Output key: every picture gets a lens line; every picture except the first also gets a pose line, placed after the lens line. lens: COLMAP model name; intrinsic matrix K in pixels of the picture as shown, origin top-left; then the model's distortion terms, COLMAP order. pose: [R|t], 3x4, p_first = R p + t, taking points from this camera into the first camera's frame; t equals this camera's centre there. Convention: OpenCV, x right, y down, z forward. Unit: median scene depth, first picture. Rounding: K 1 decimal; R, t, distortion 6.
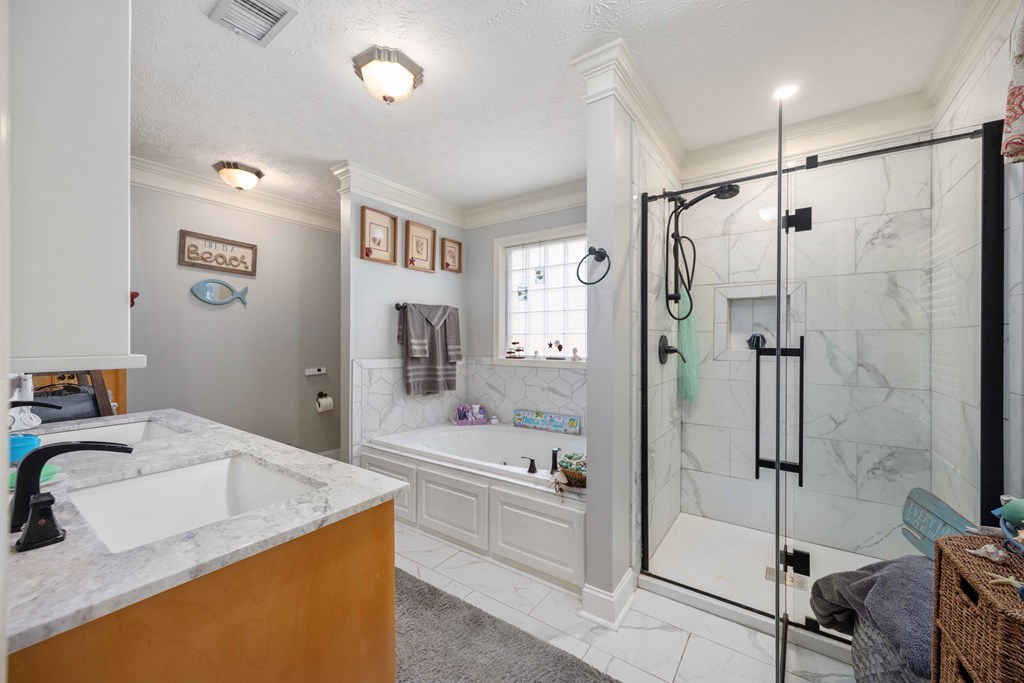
lens RADIAL K [[396.7, 0, 512.0], [0, 396.7, 341.5], [0, 0, 1]] dist [0.000495, -0.000159]
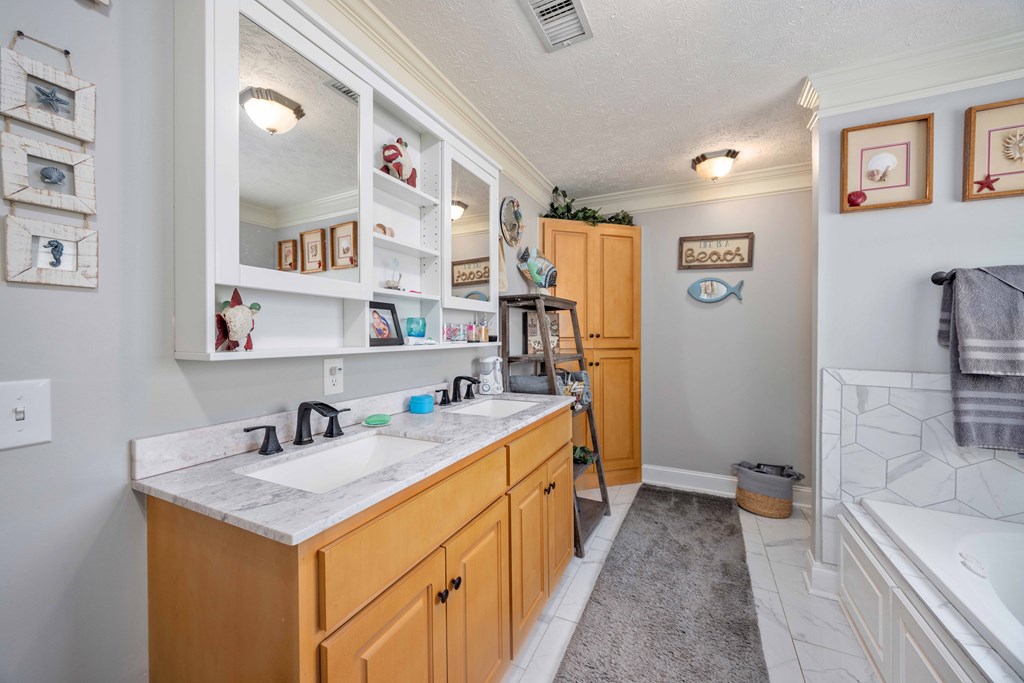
lens RADIAL K [[390.5, 0, 511.6], [0, 390.5, 336.3], [0, 0, 1]] dist [-0.001584, -0.000216]
pose [[0.161446, 0.000670, -0.986881, 0.146607], [-0.003338, 0.999994, 0.000132, -0.006716], [0.986876, 0.003273, 0.161447, 0.344450]]
